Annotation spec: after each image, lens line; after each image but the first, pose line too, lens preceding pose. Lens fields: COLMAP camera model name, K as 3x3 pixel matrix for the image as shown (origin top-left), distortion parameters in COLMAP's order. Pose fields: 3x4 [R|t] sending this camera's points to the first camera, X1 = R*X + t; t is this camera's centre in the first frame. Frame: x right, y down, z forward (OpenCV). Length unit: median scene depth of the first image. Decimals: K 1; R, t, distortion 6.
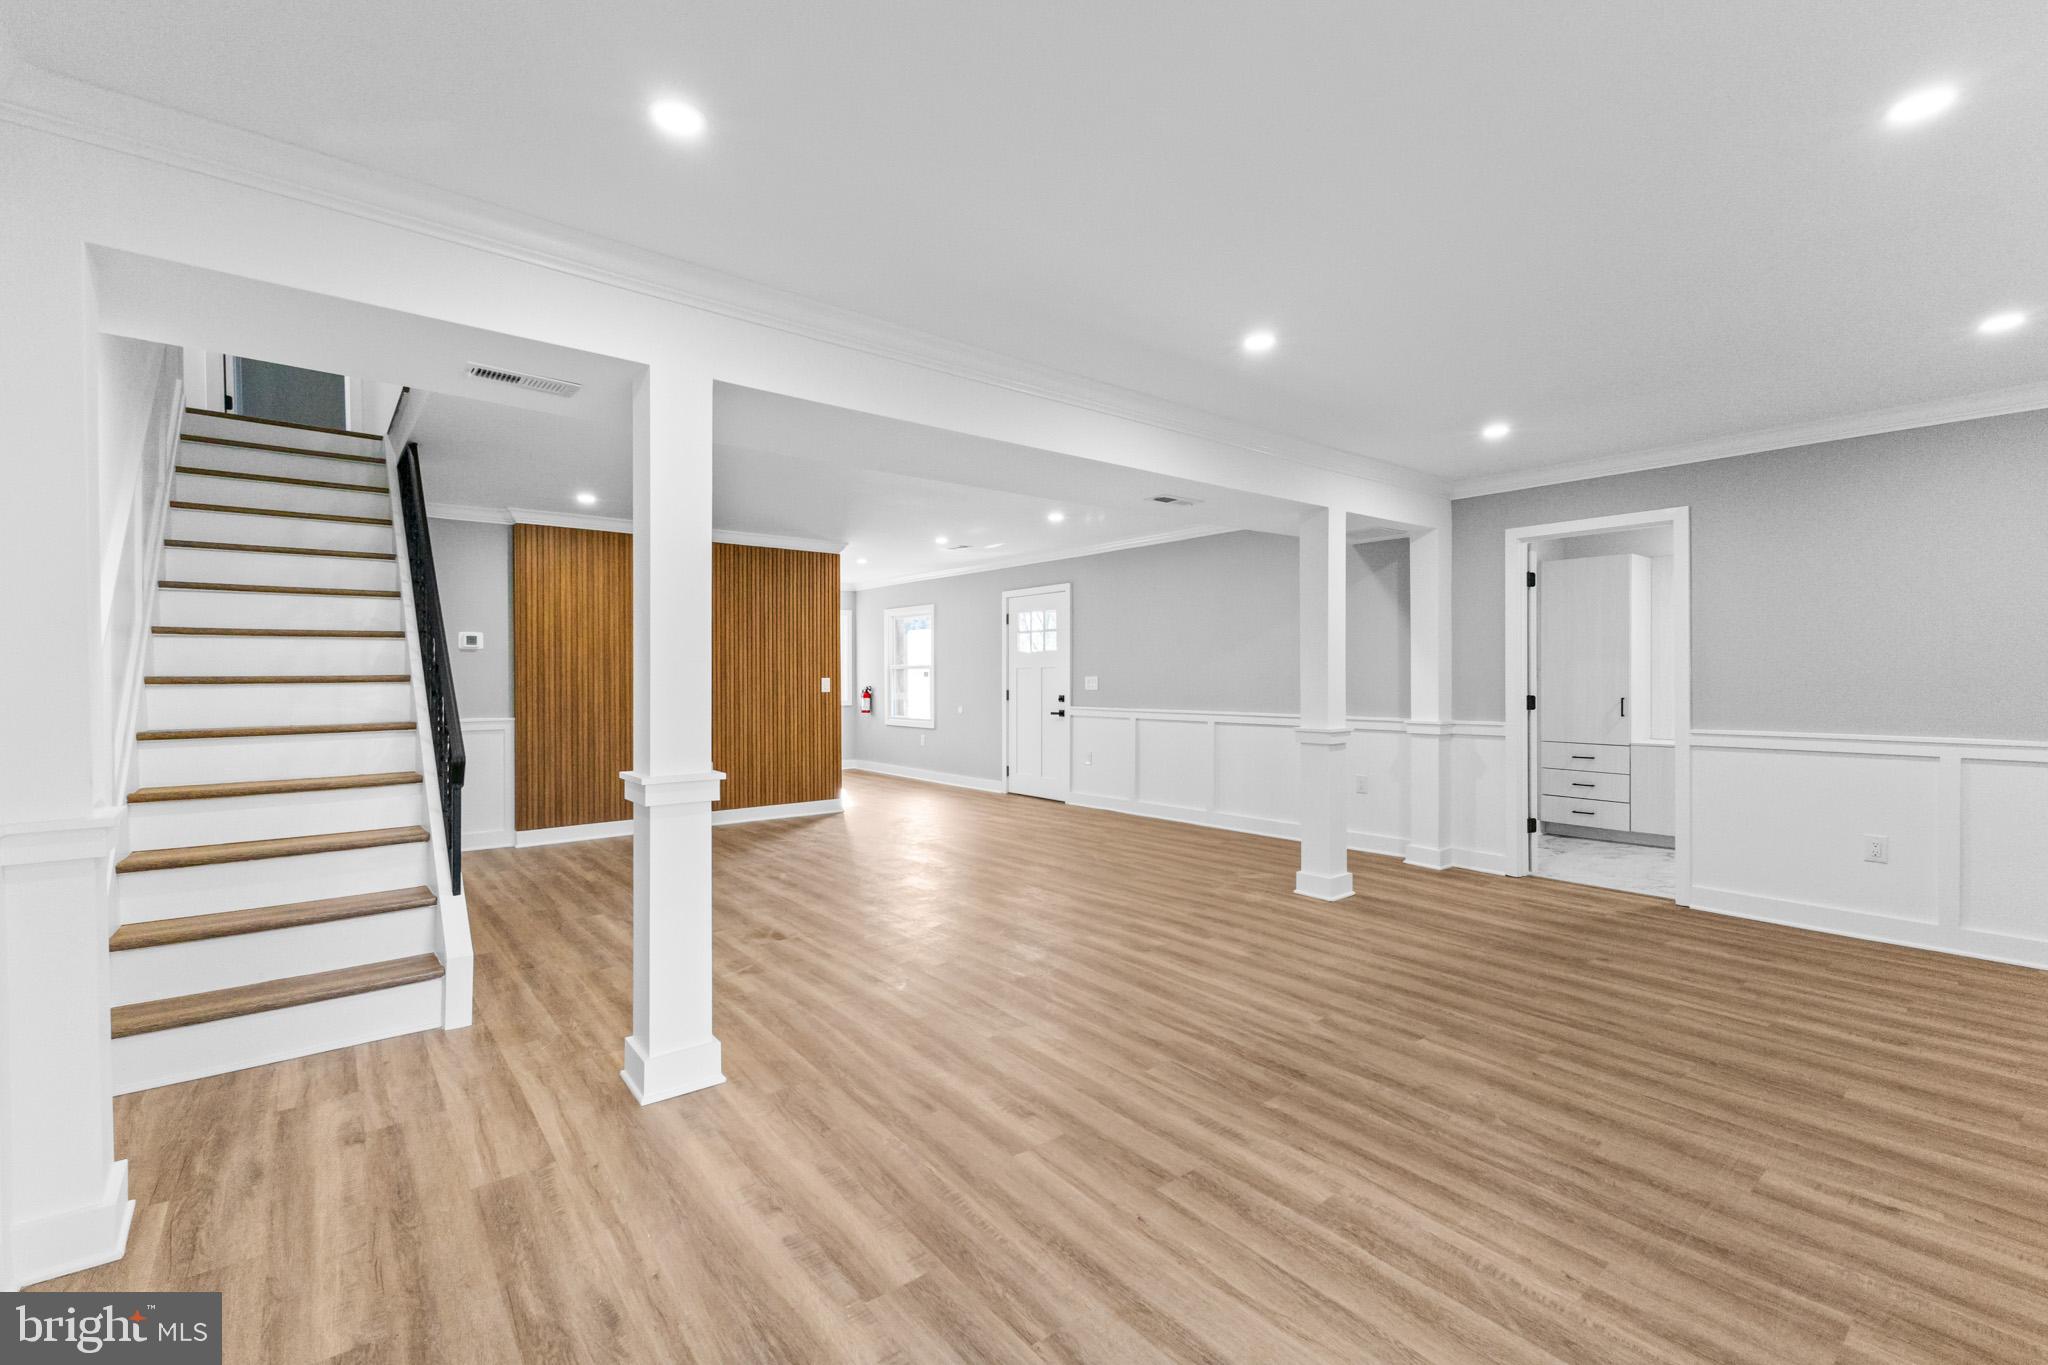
lens RADIAL K [[886.6, 0, 1025.4], [0, 886.6, 673.7], [0, 0, 1]] dist [0.008816, -0.000101]
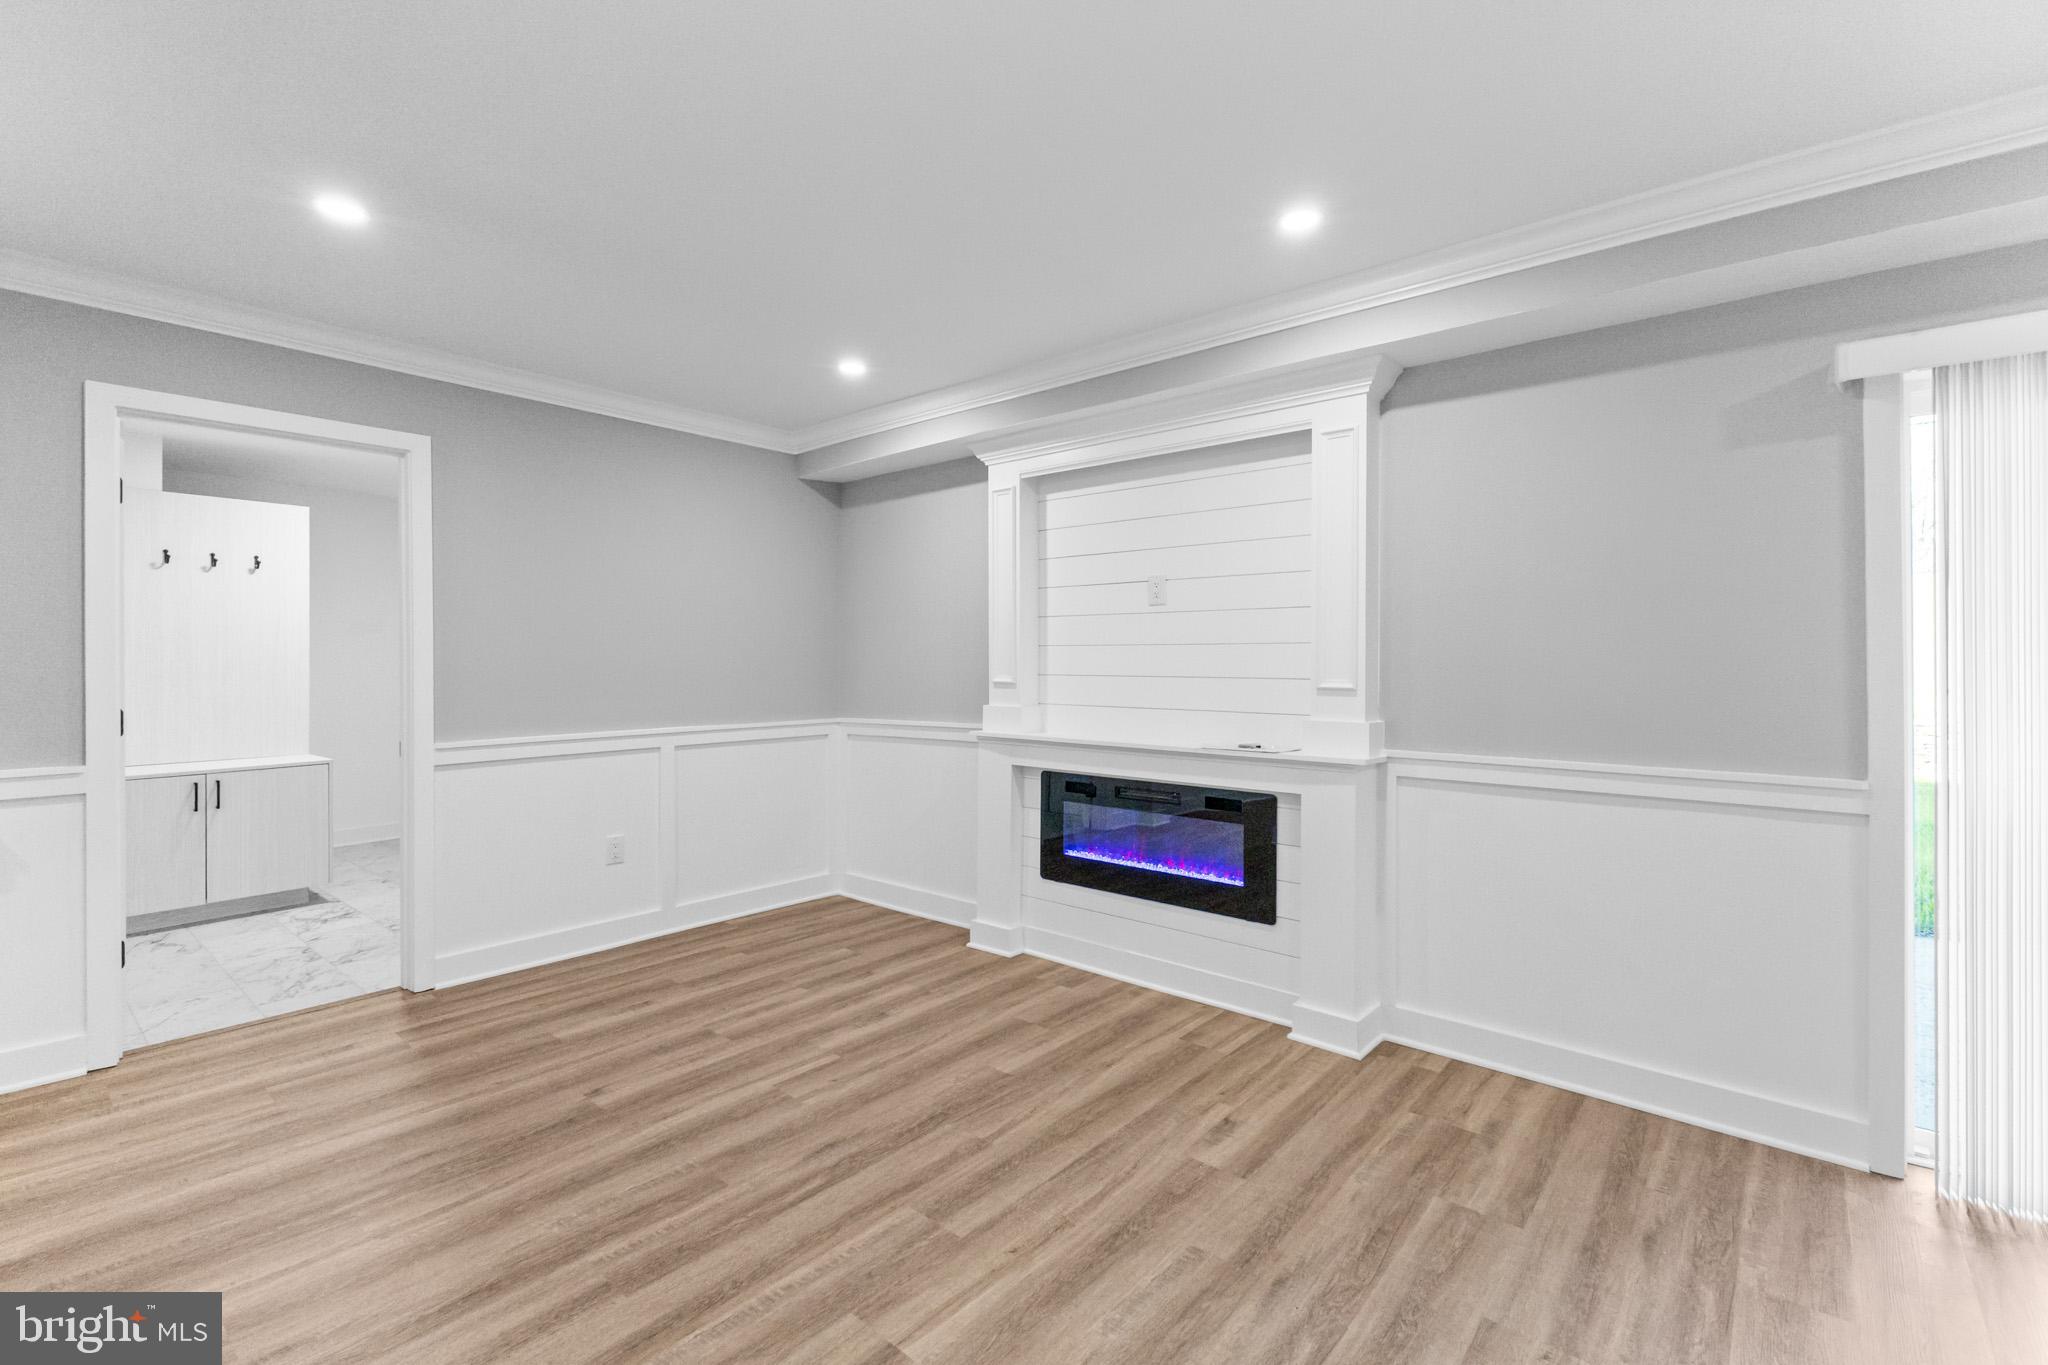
lens RADIAL K [[899.3, 0, 1027.2], [0, 899.3, 669.7], [0, 0, 1]] dist [0.012016, 0.000151]
pose [[-0.186057, -0.006956, 0.982514, -0.099283], [-0.000175, 0.999975, 0.007047, -0.005108], [-0.982539, 0.001139, -0.186054, 0.971209]]
